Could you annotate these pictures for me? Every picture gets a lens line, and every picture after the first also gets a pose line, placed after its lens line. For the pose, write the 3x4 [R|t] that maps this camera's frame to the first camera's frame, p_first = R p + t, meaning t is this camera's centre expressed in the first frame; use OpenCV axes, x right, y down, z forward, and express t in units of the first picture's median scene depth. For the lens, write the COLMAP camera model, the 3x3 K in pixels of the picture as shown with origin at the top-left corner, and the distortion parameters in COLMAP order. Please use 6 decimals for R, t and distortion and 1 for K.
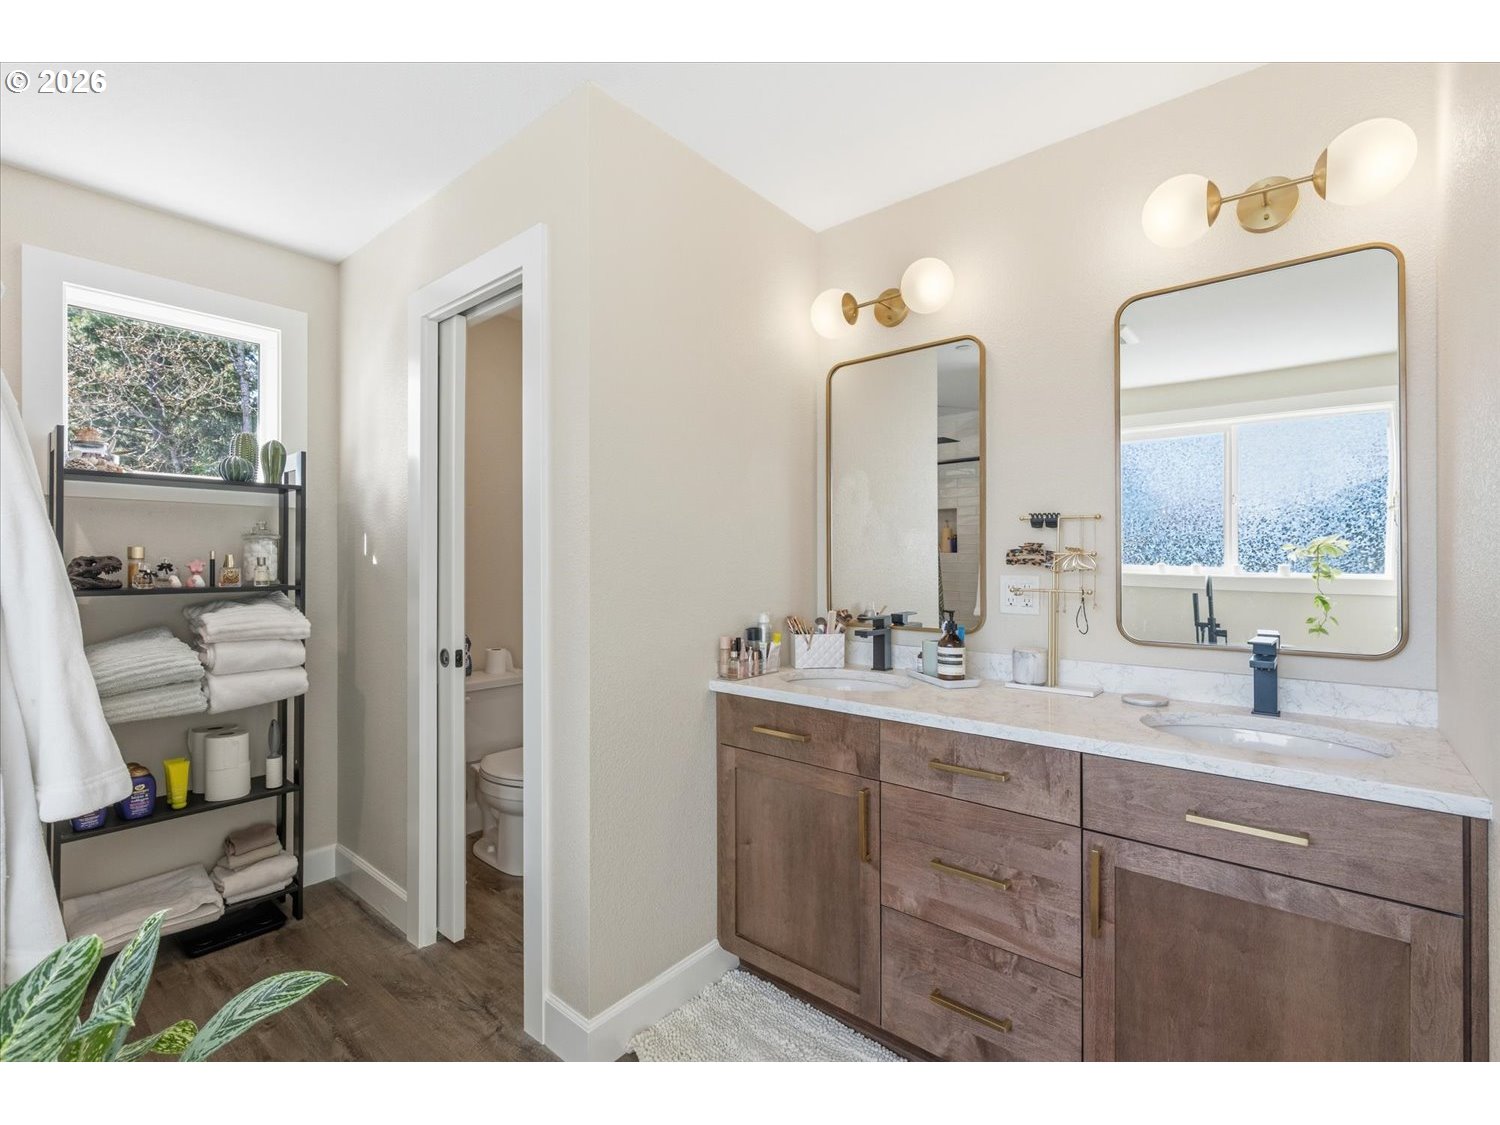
lens RADIAL K [[684.9, 0, 753.3], [0, 684.9, 558.6], [0, 0, 1]] dist [-0.001525, -0.000398]
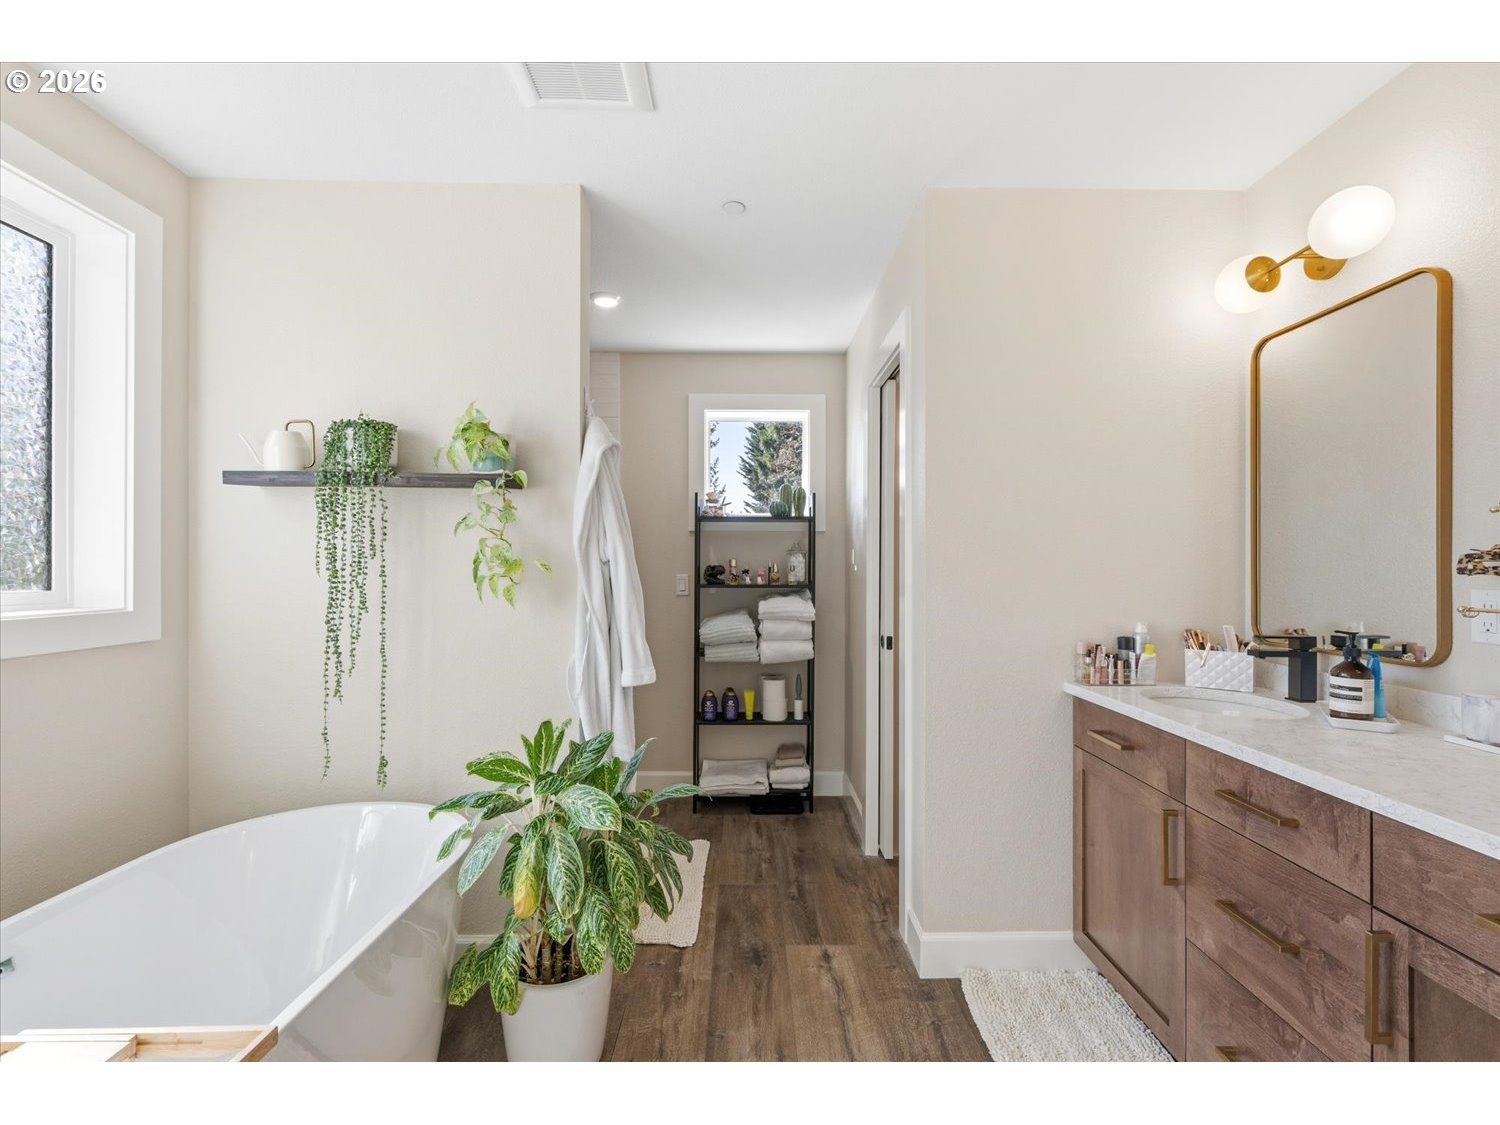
lens RADIAL K [[684.9, 0, 742.8], [0, 684.9, 565.9], [0, 0, 1]] dist [-0.001525, -0.000398]
pose [[0.634262, -0.000711, -0.773118, 0.419599], [0.001076, 0.999999, -0.000036, -0.001362], [0.773117, -0.000809, 0.634262, -0.046417]]
